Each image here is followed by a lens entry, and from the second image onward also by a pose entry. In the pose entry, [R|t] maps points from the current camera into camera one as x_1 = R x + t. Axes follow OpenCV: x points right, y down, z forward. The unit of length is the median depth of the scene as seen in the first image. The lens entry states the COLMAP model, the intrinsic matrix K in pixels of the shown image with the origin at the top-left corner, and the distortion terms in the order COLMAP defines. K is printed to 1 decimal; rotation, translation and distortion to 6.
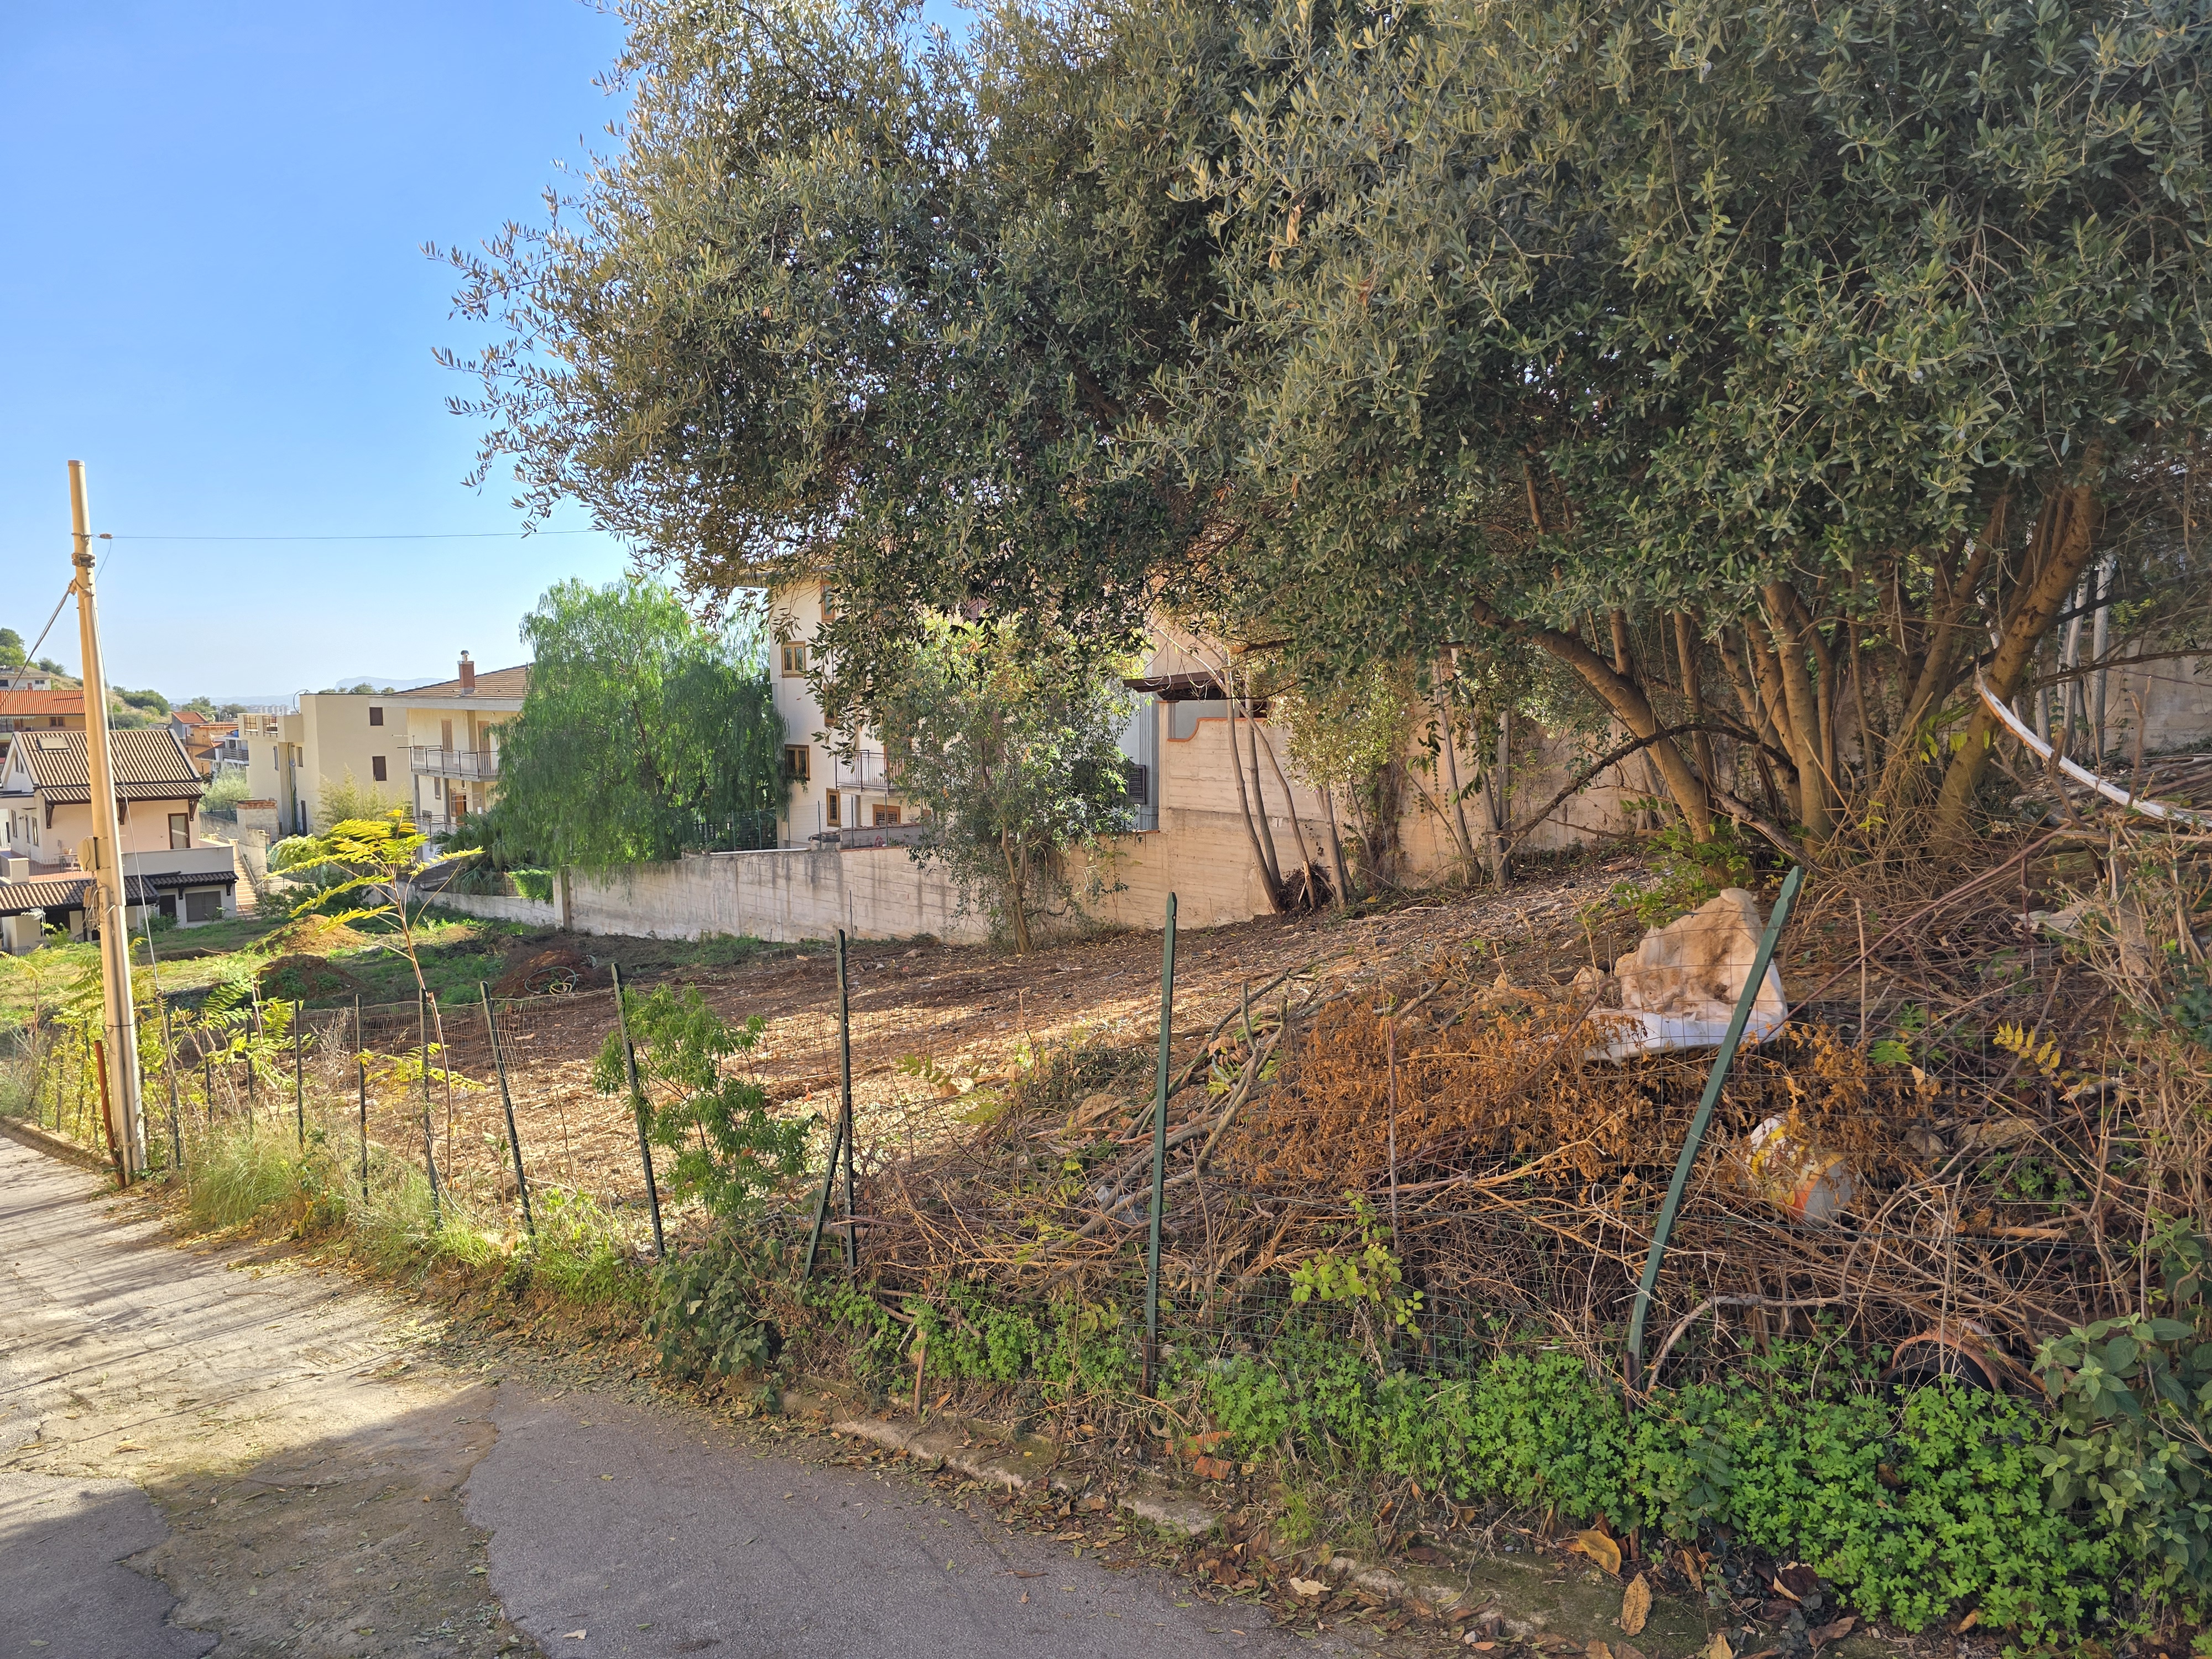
lens RADIAL K [[1450.0, 0, 1108.7], [0, 1450.0, 849.0], [0, 0, 1]] dist [0.072247, -0.057671]
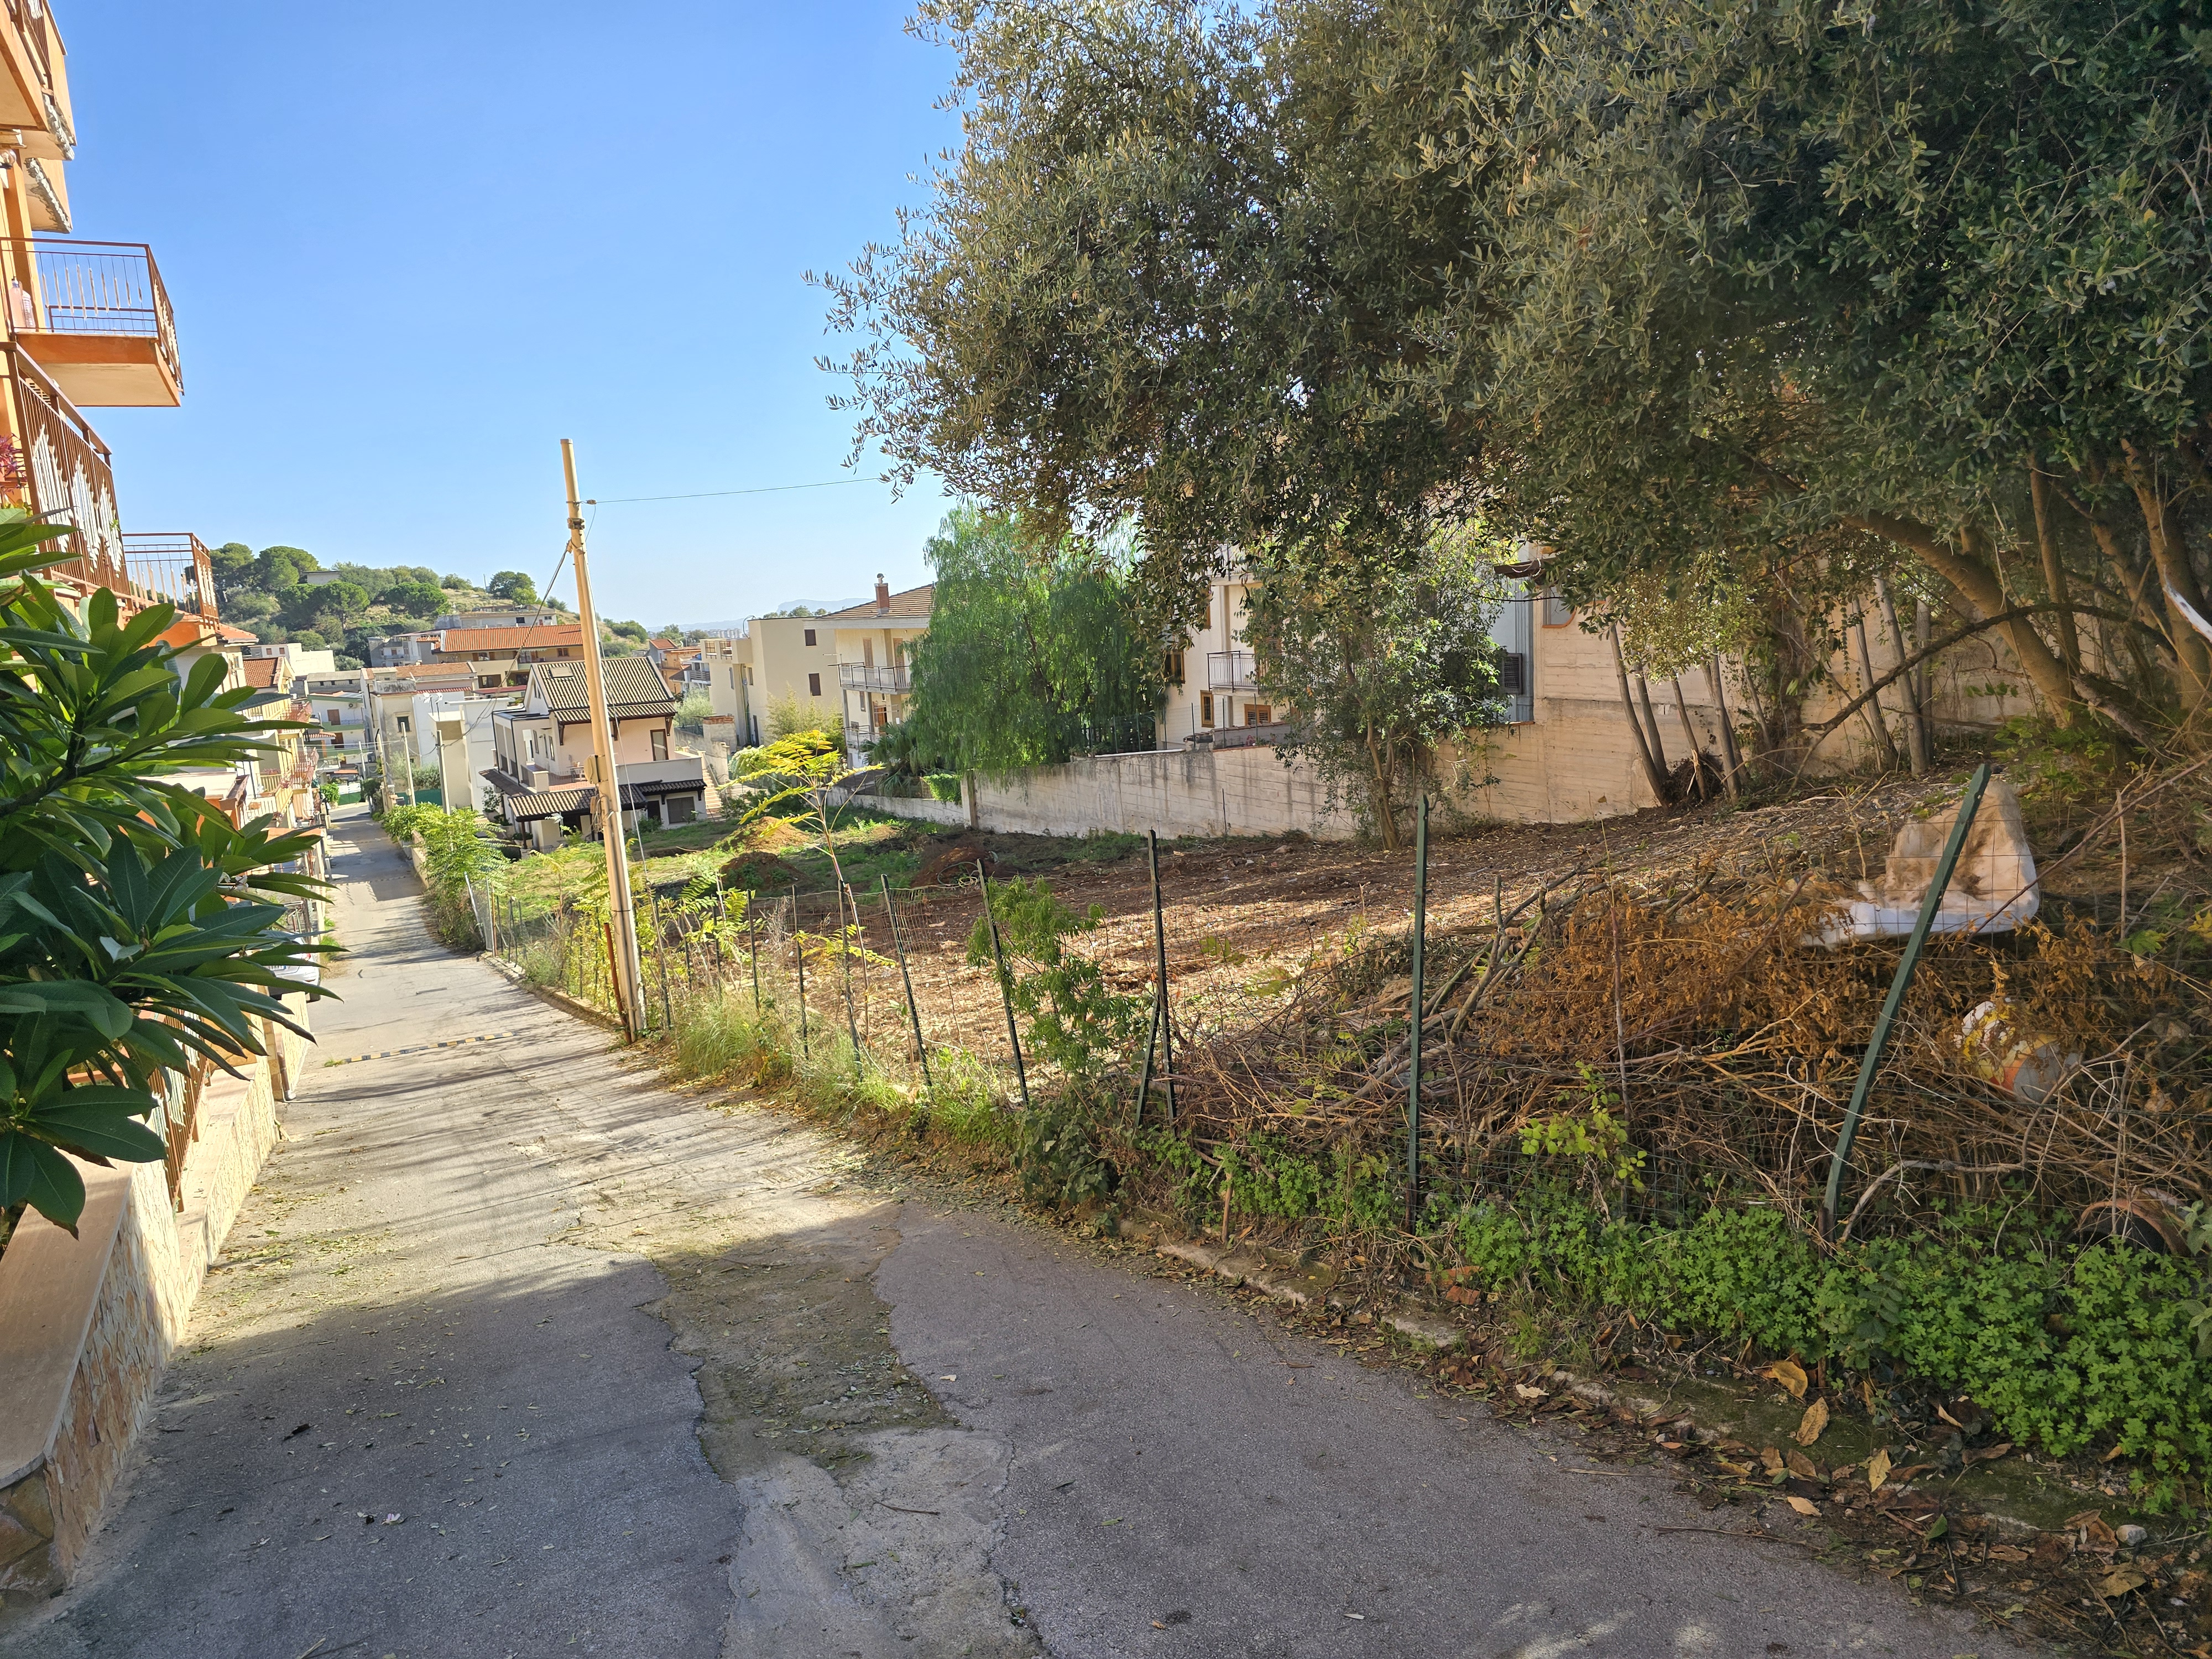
lens RADIAL K [[1481.6, 0, 1116.7], [0, 1481.6, 843.3], [0, 0, 1]] dist [0.077280, -0.071990]
pose [[0.964513, -0.006644, -0.263953, 0.100812], [0.024608, 0.997594, 0.064809, -0.011464], [0.262888, -0.069004, 0.962356, -0.144998]]
